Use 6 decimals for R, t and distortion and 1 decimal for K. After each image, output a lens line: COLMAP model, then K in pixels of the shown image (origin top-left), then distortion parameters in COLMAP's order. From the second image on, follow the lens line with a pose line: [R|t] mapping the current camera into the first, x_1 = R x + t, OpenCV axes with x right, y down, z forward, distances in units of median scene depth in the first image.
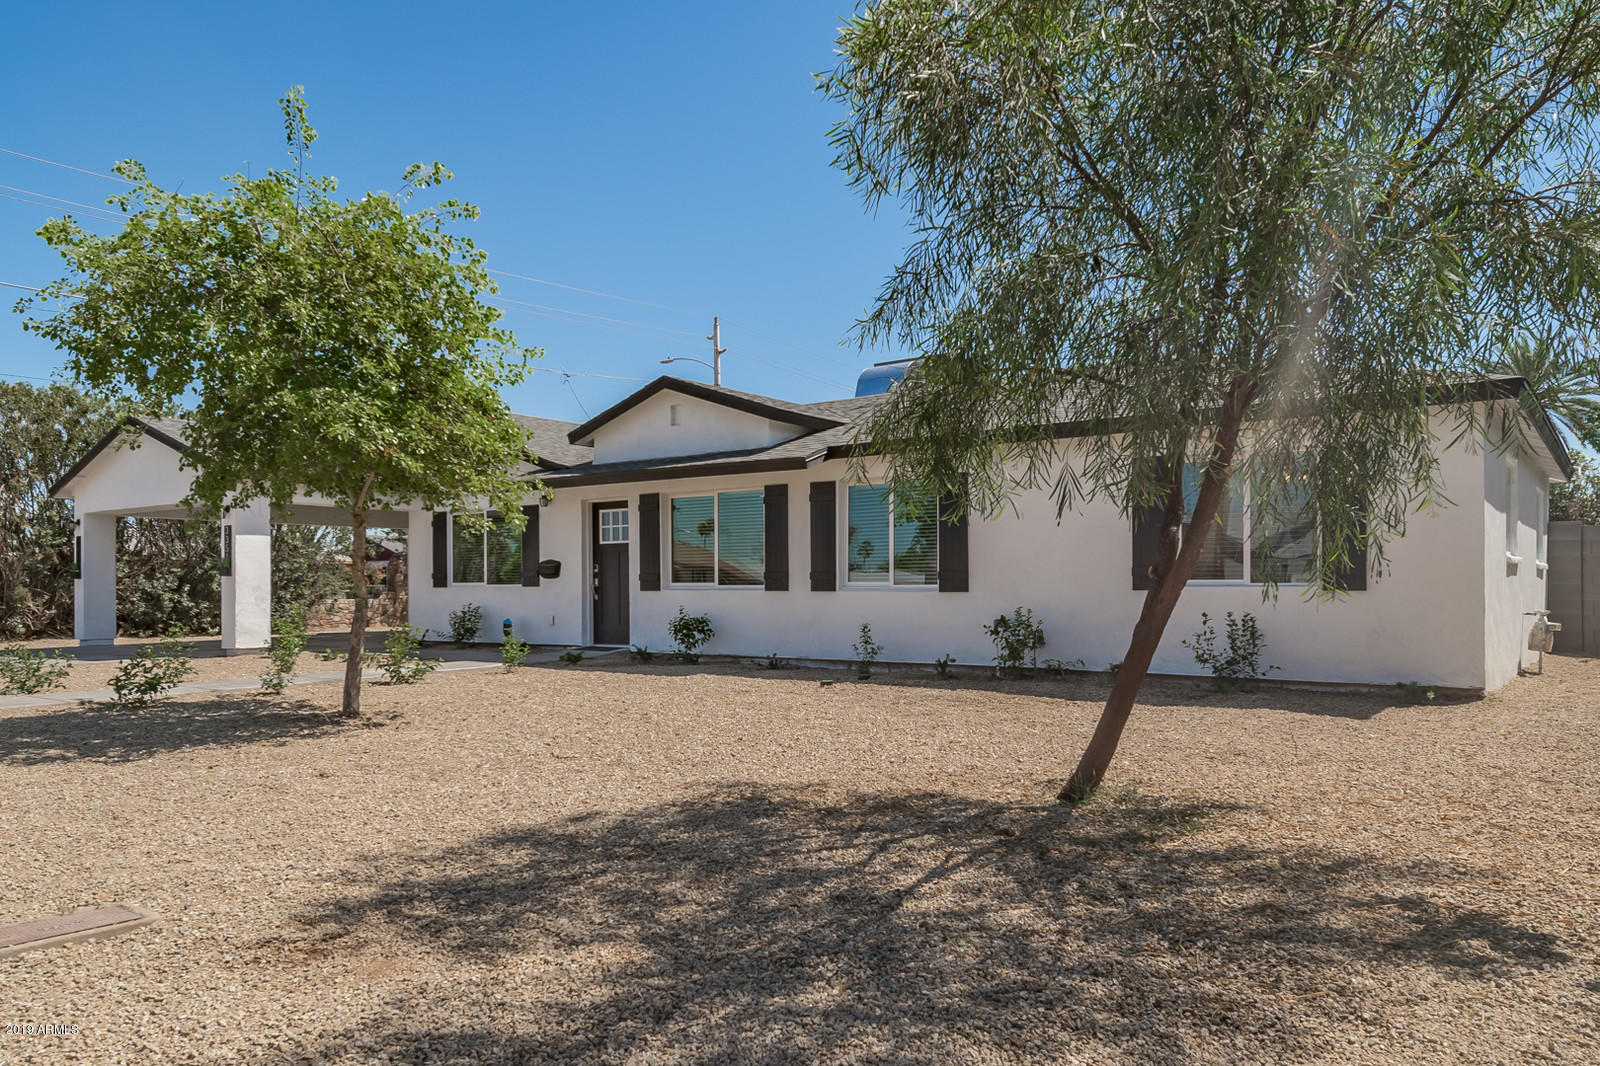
lens RADIAL K [[1152.1, 0, 800.4], [0, 1152.1, 593.0], [0, 0, 1]] dist [0.000269, 0.000141]
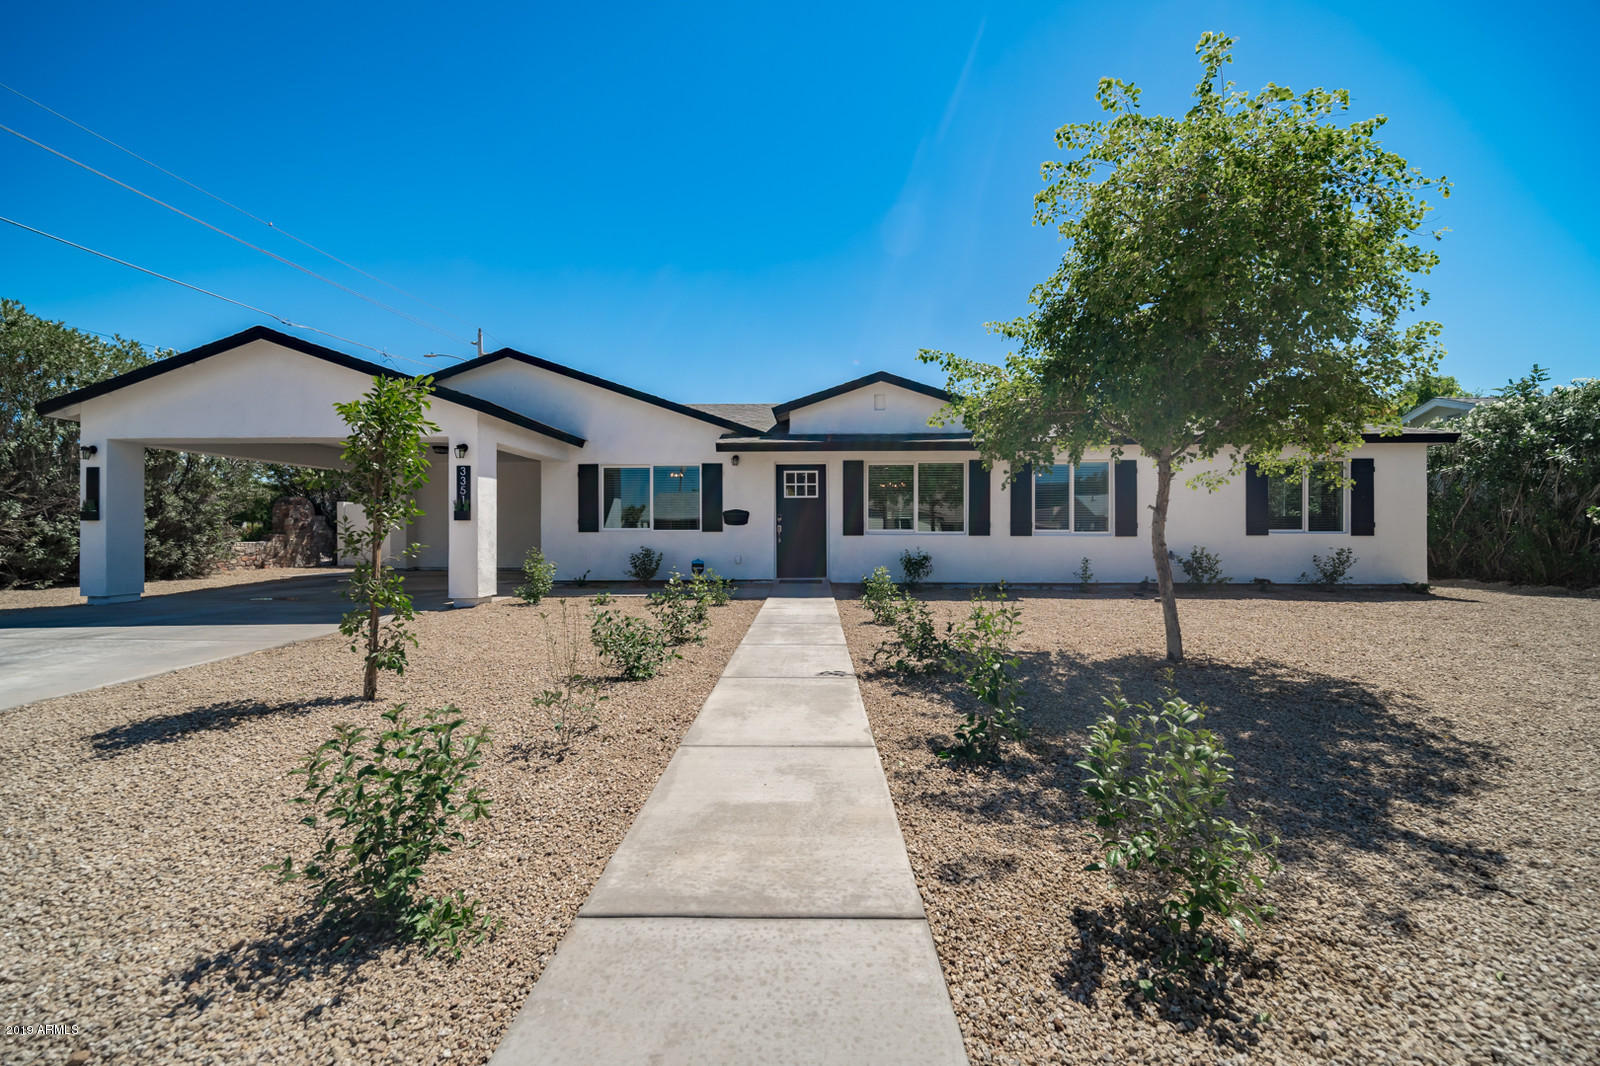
lens RADIAL K [[661.4, 0, 800.0], [0, 661.4, 533.0], [0, 0, 1]] dist [-0.009362, -0.000033]
pose [[0.810986, -0.001357, 0.585064, -0.599078], [-0.000014, 0.999997, 0.002338, -0.006225], [-0.585066, -0.001904, 0.810984, 0.422680]]
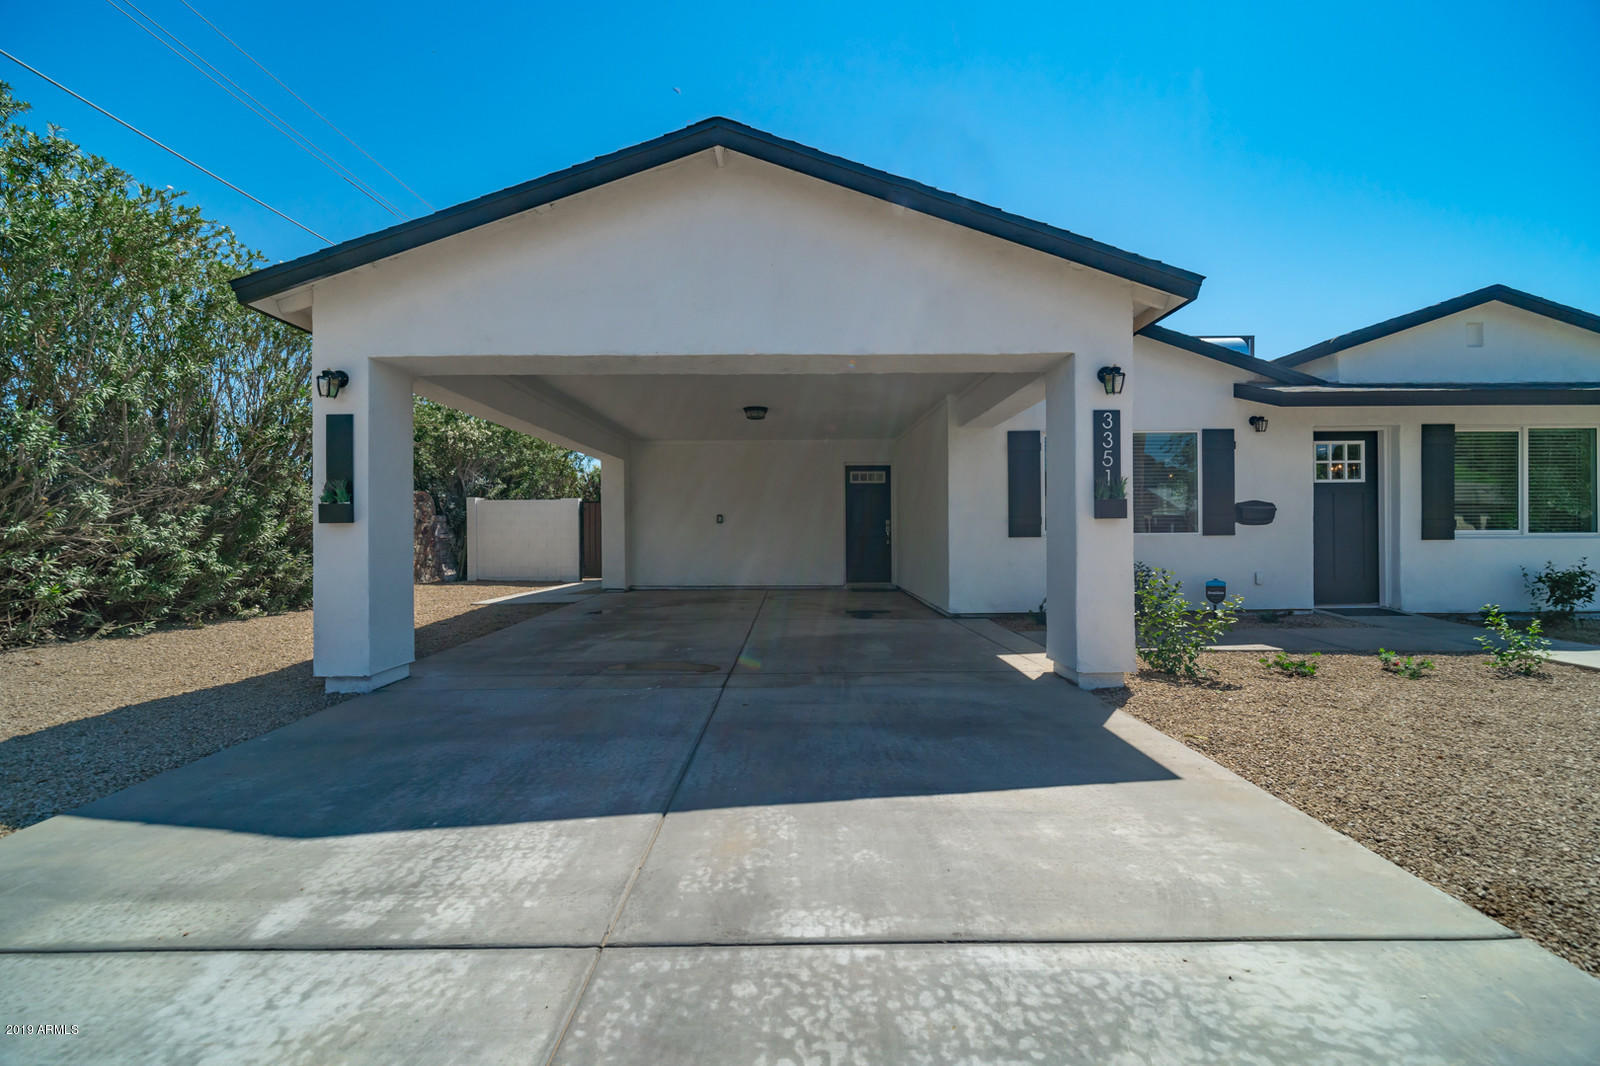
lens RADIAL K [[671.7, 0, 793.8], [0, 671.7, 535.1], [0, 0, 1]] dist [-0.015124, 0.000242]
pose [[0.796133, -0.008196, 0.605066, -0.776238], [0.005549, 0.999965, 0.006244, -0.010874], [-0.605096, -0.001613, 0.796151, 0.878947]]
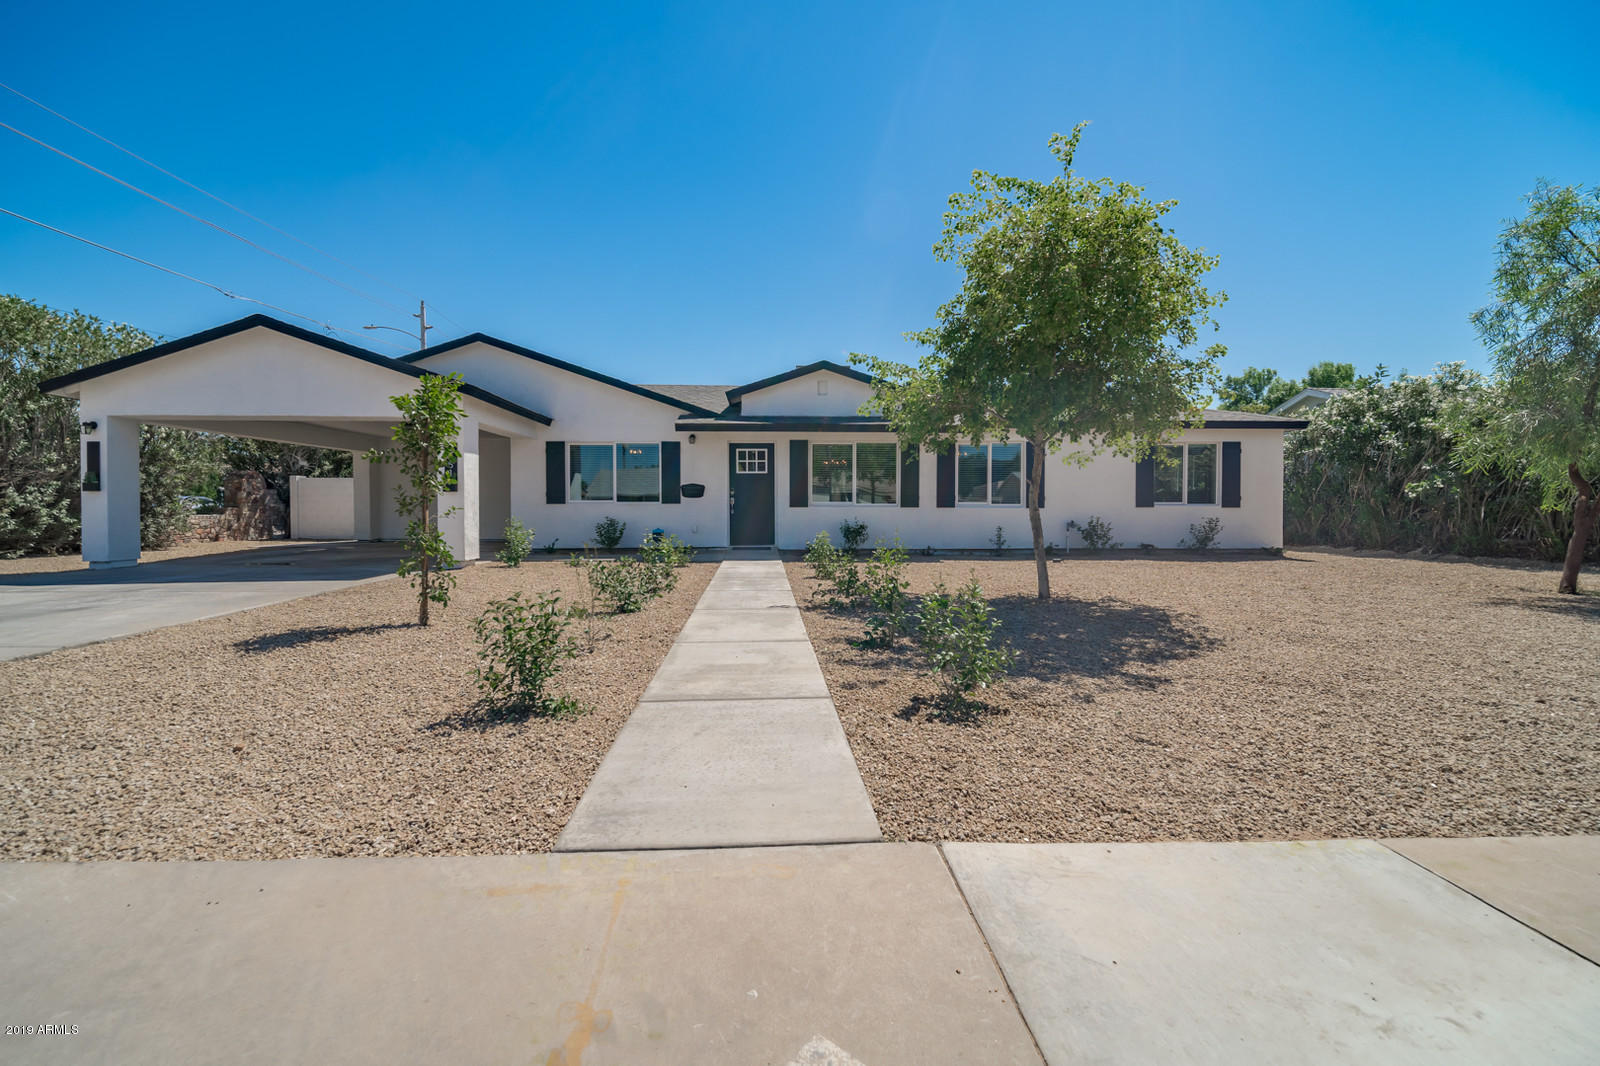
lens RADIAL K [[672.6, 0, 797.3], [0, 672.6, 521.1], [0, 0, 1]] dist [-0.001002, -0.005614]
pose [[0.764848, -0.011096, 0.644116, -0.661542], [-0.000554, 0.999840, 0.017883, 0.000592], [-0.644211, -0.014034, 0.764719, 0.344908]]
